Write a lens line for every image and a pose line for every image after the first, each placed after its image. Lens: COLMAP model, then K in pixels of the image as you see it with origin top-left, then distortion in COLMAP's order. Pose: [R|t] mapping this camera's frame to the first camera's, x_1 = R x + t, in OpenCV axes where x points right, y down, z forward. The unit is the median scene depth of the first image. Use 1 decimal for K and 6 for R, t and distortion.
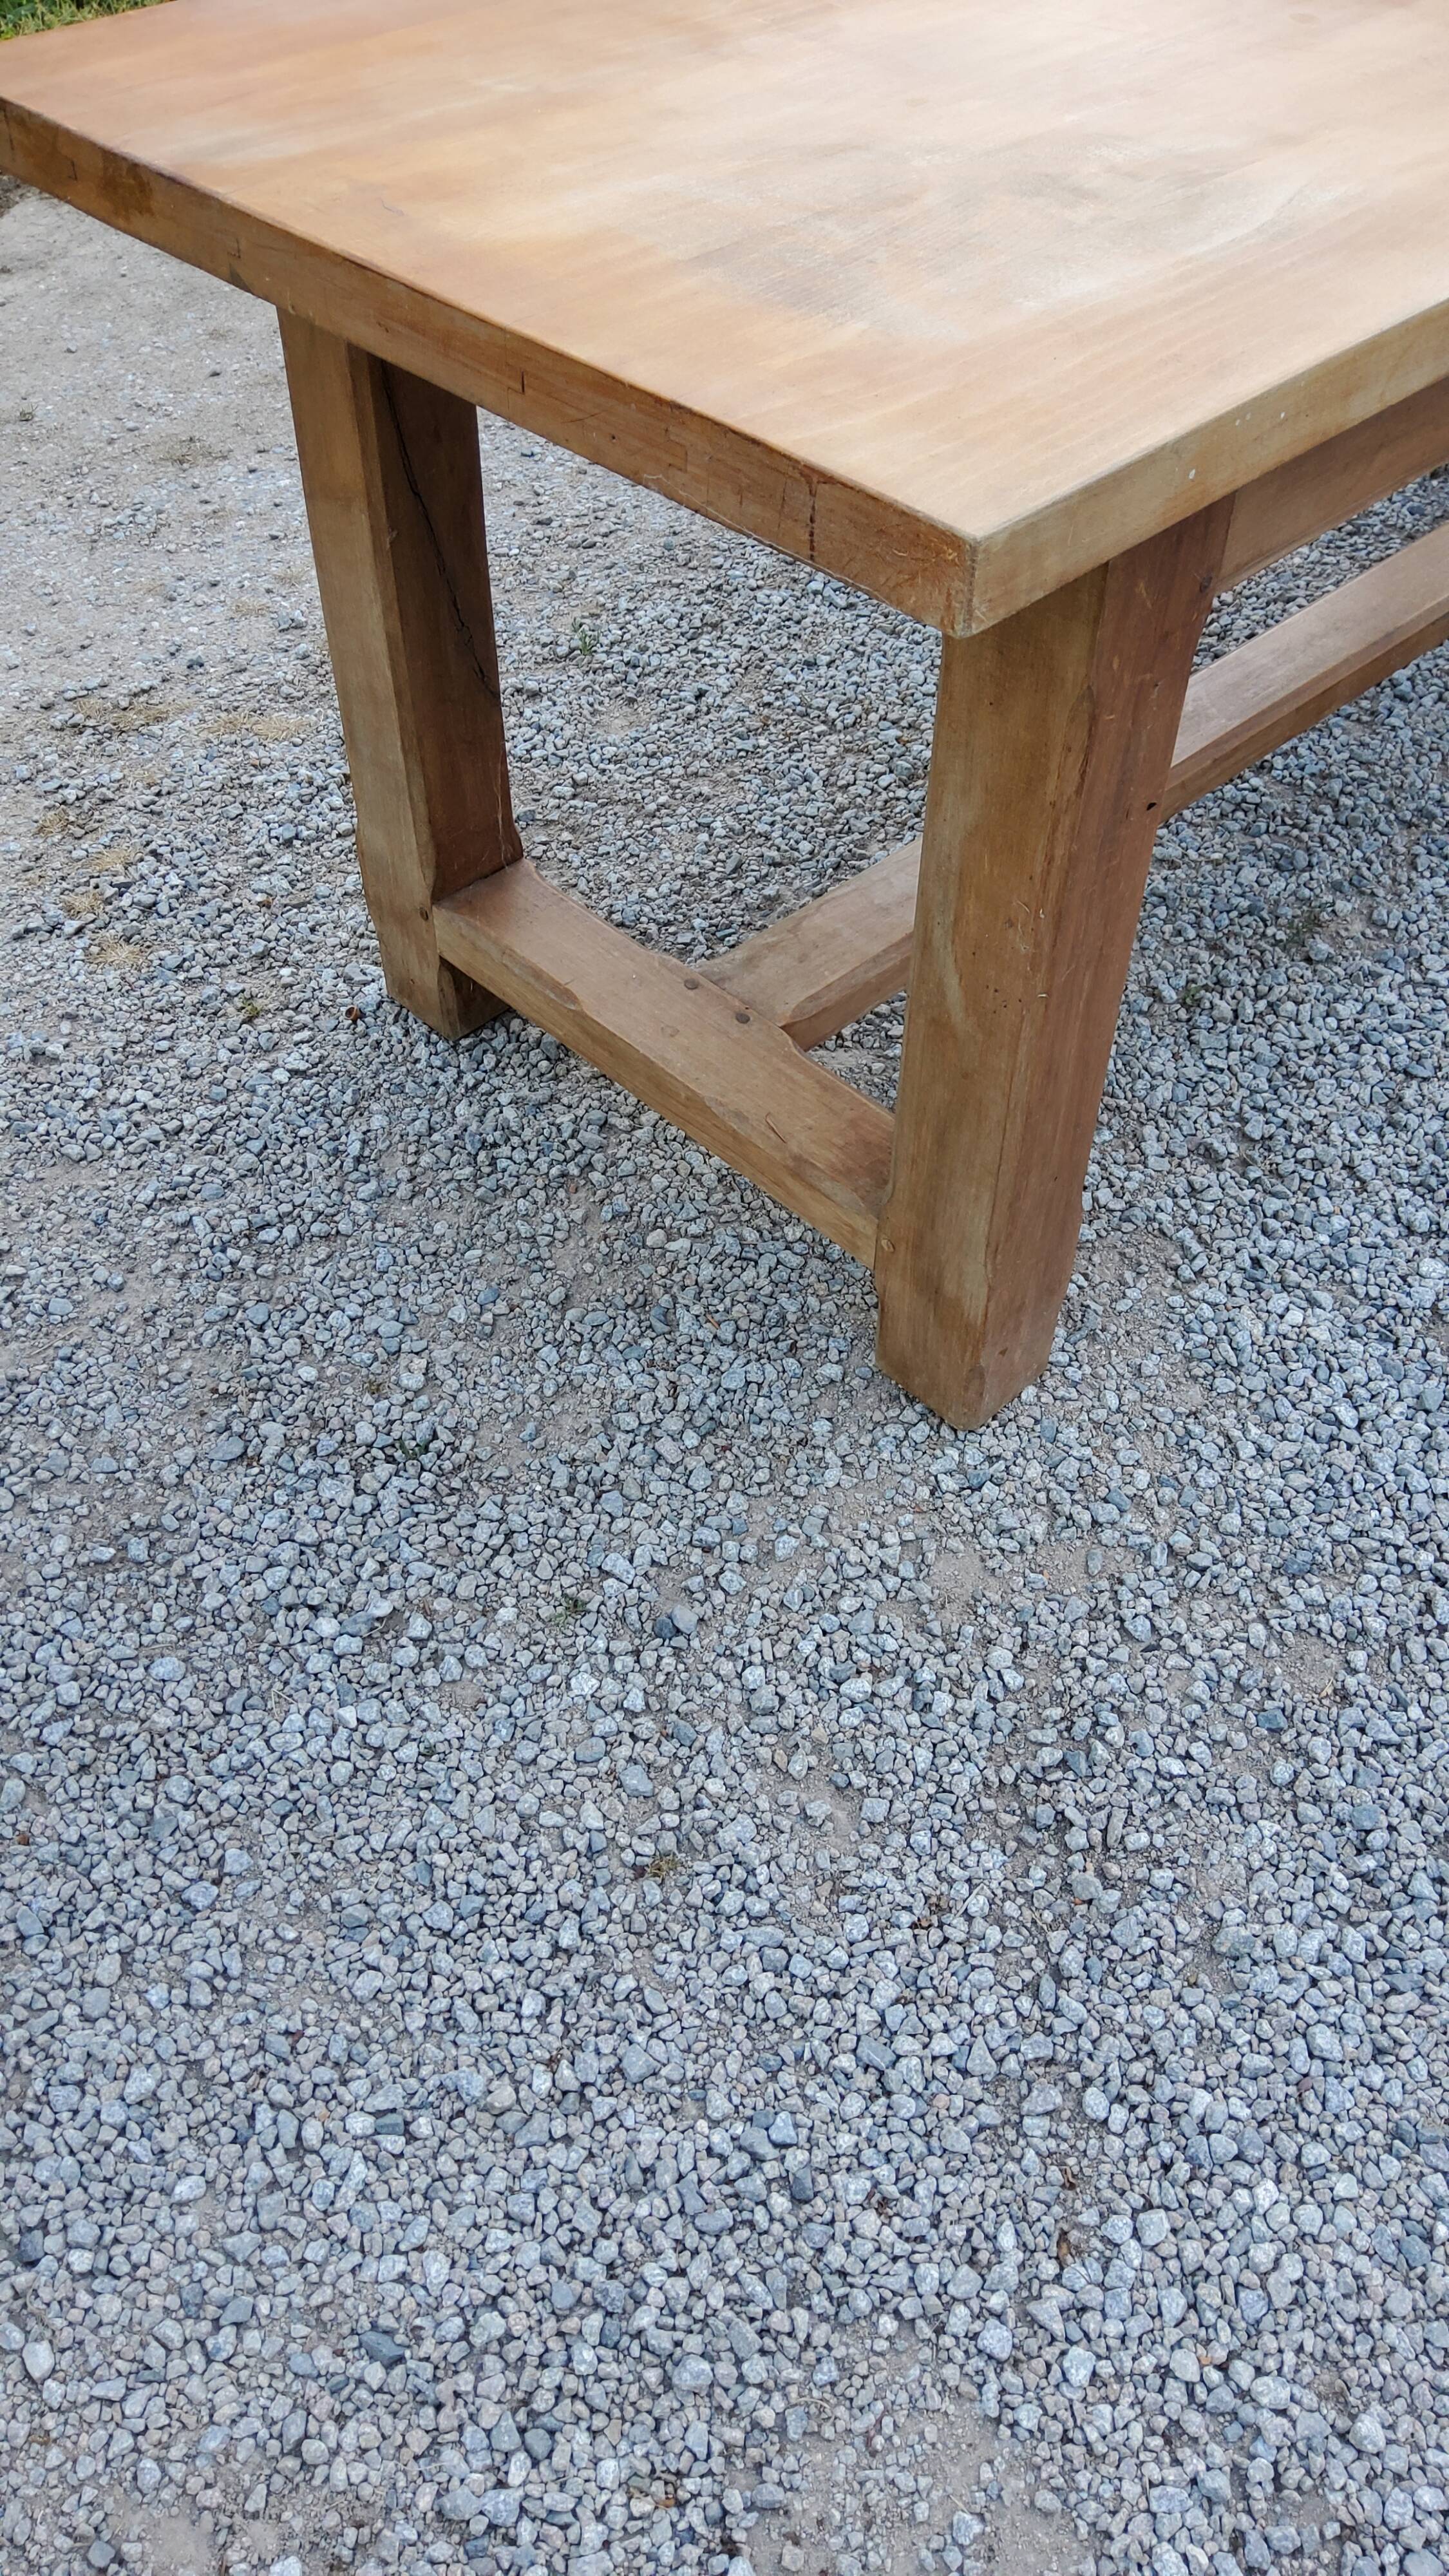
lens RADIAL K [[1932.2, 0, 738.7], [0, 1932.2, 1276.5], [0, 0, 1]] dist [0.157351, -0.365369]
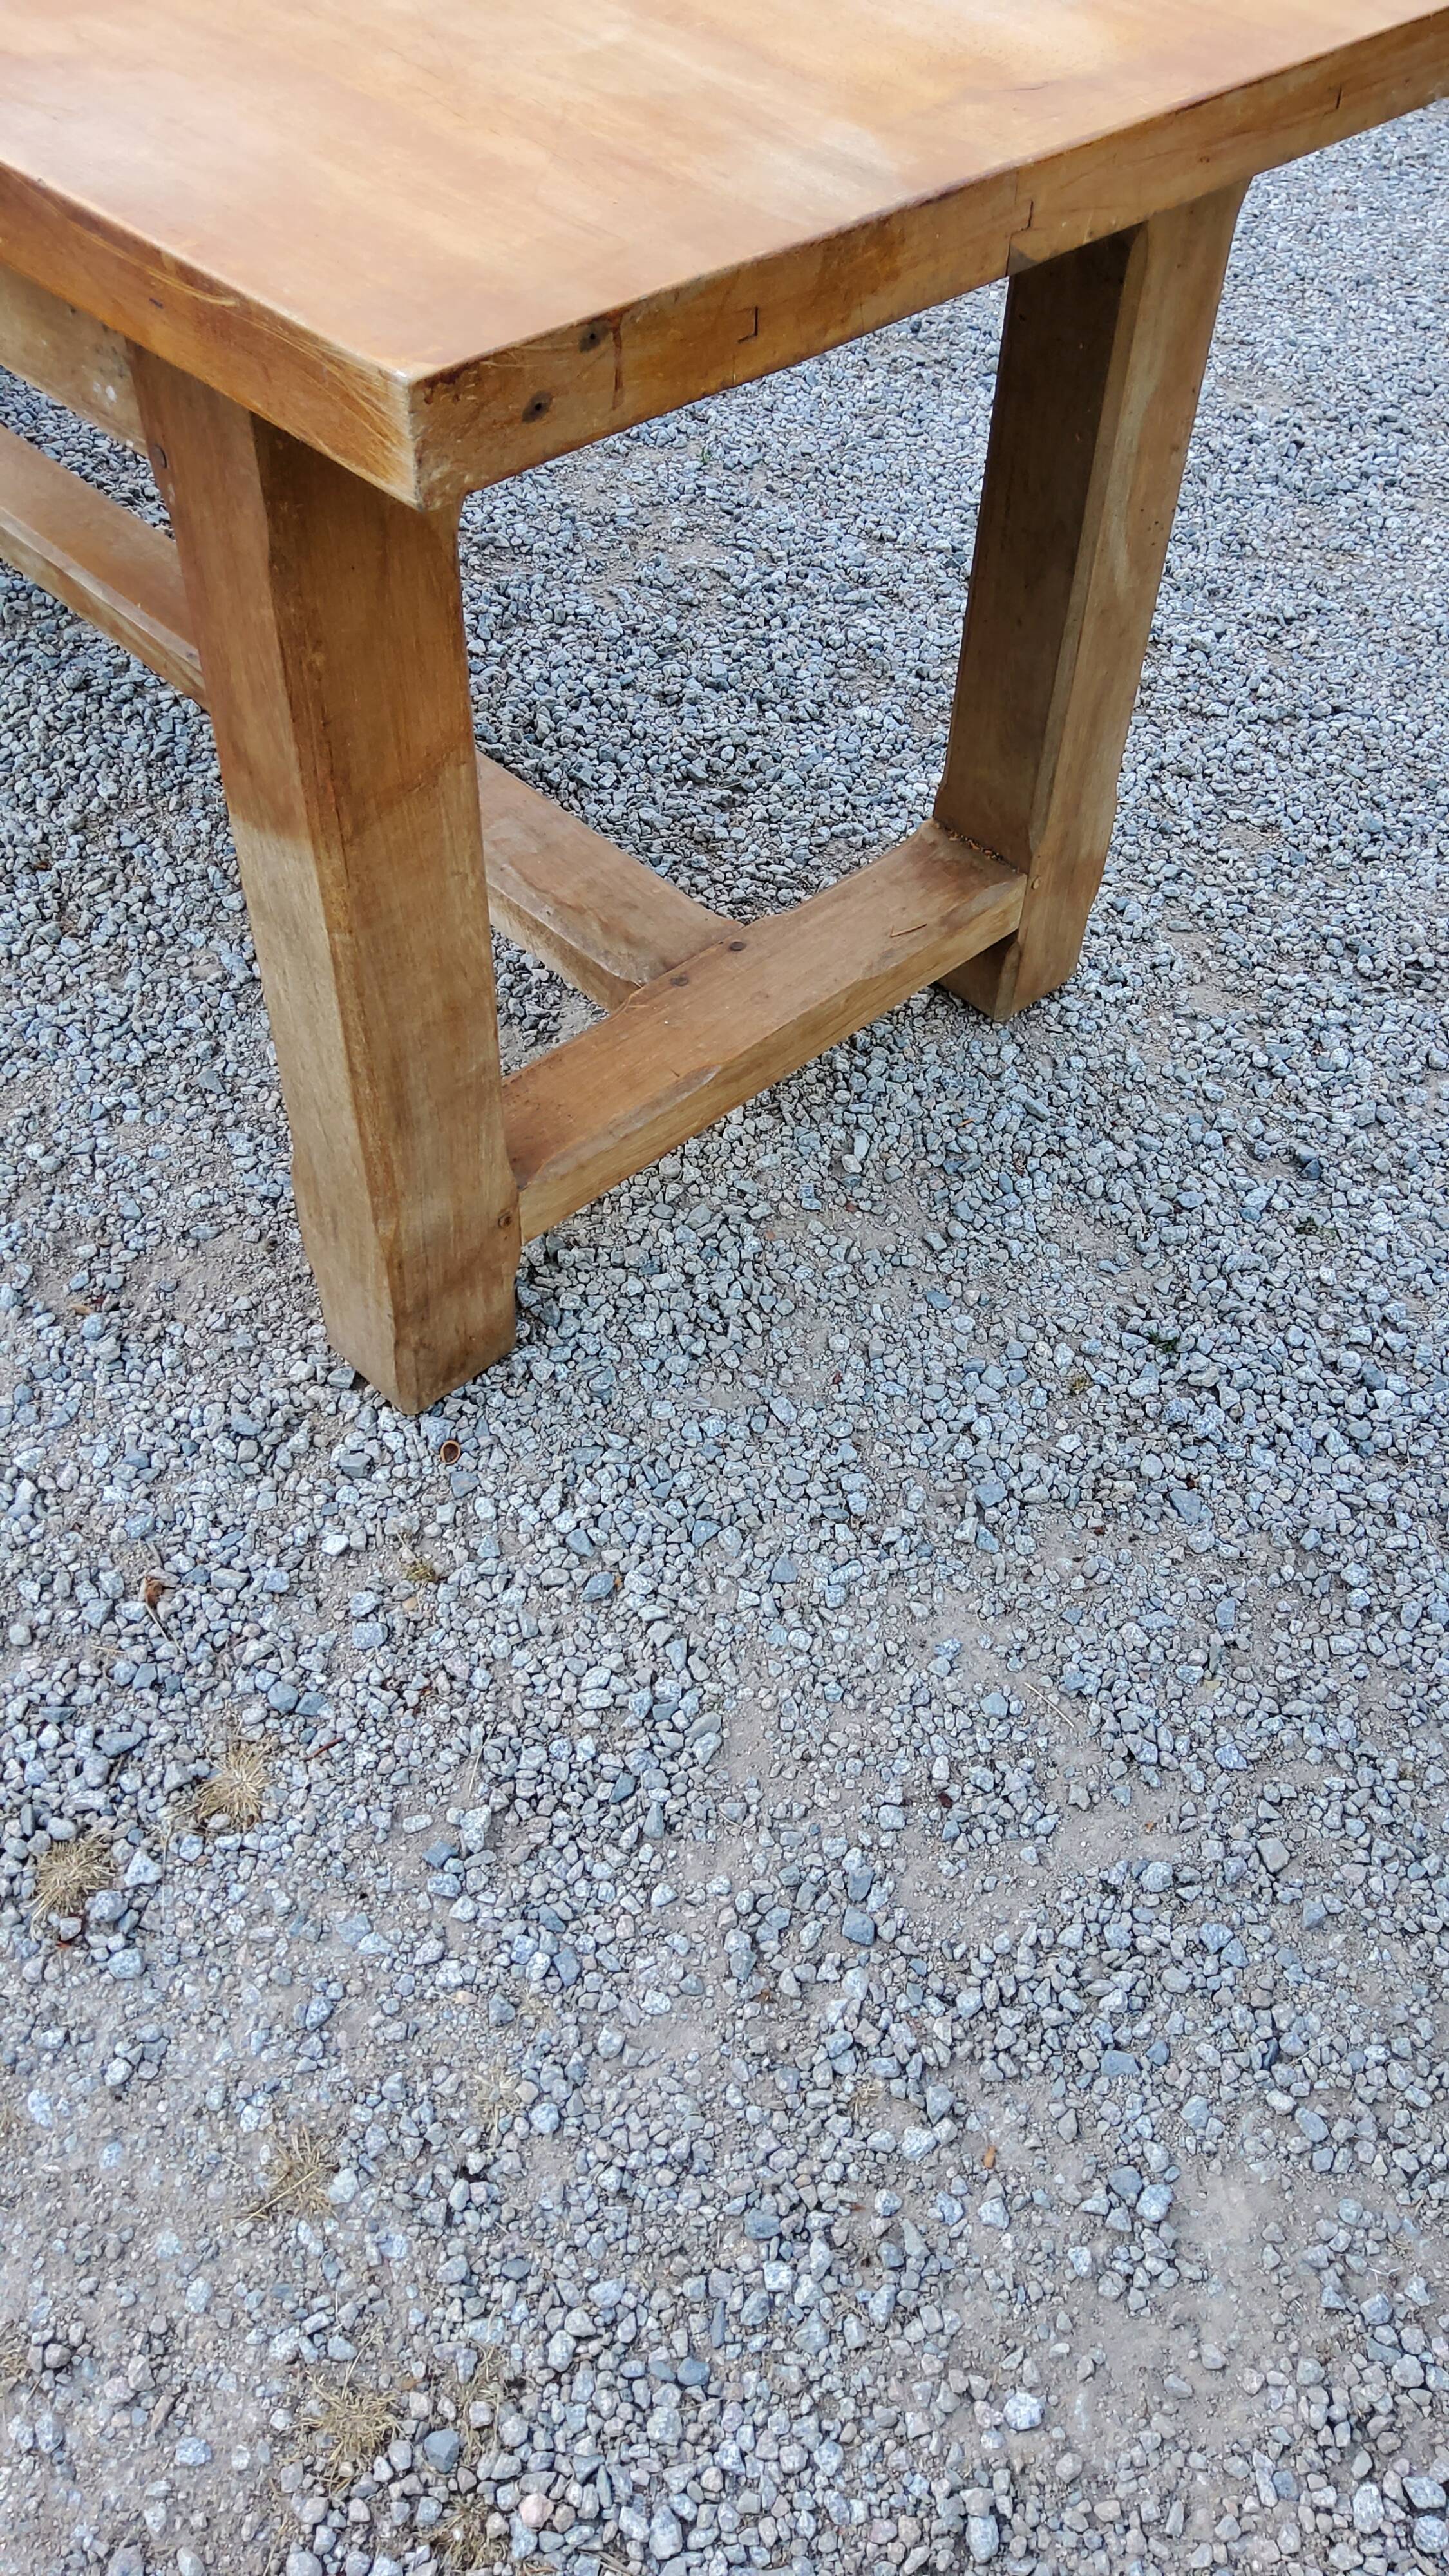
lens RADIAL K [[1932.2, 0, 738.7], [0, 1932.2, 1276.5], [0, 0, 1]] dist [0.157351, -0.365369]
pose [[0.008296, -0.754788, 0.655916, -0.749267], [0.718253, 0.460871, 0.521259, -0.559958], [-0.695733, 0.466789, 0.545952, 0.577154]]
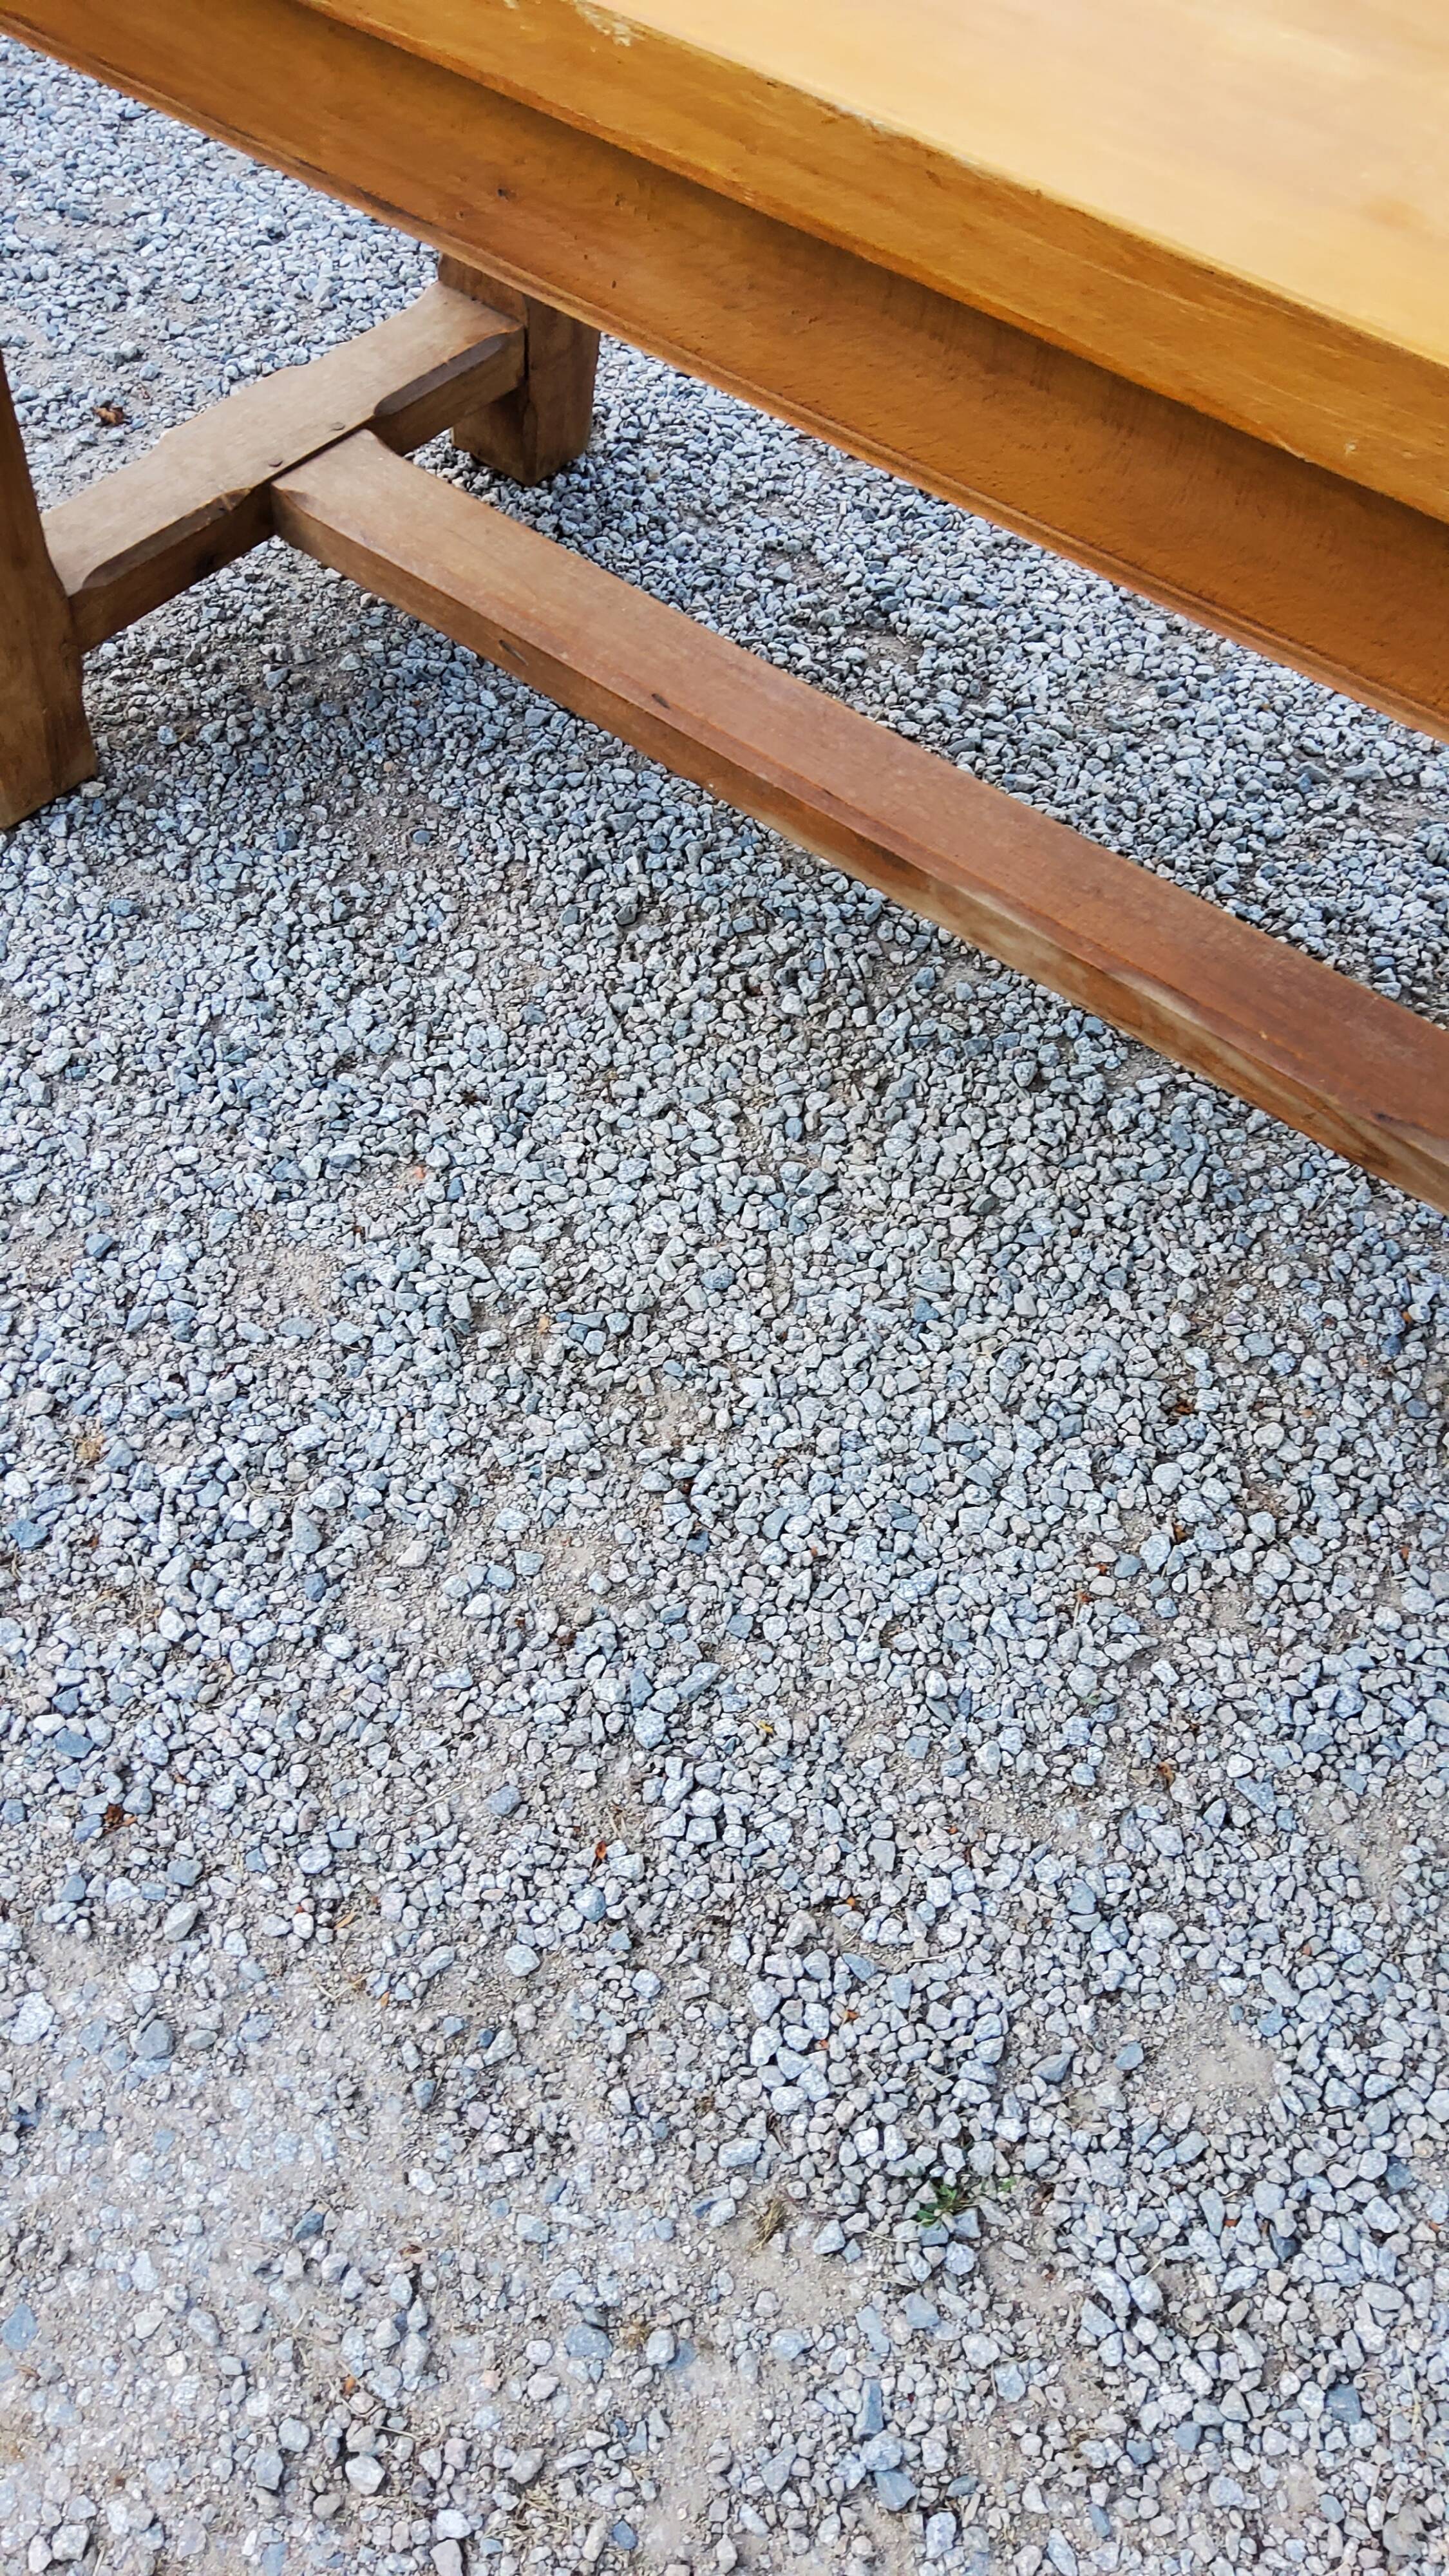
lens RADIAL K [[1920.7, 0, 732.7], [0, 1920.7, 1272.9], [0, 0, 1]] dist [0.136698, -0.280749]
pose [[-0.145358, -0.821815, 0.550900, -0.212130], [0.675478, 0.324415, 0.662181, -1.074077], [-0.722911, 0.468374, 0.507962, 1.056001]]
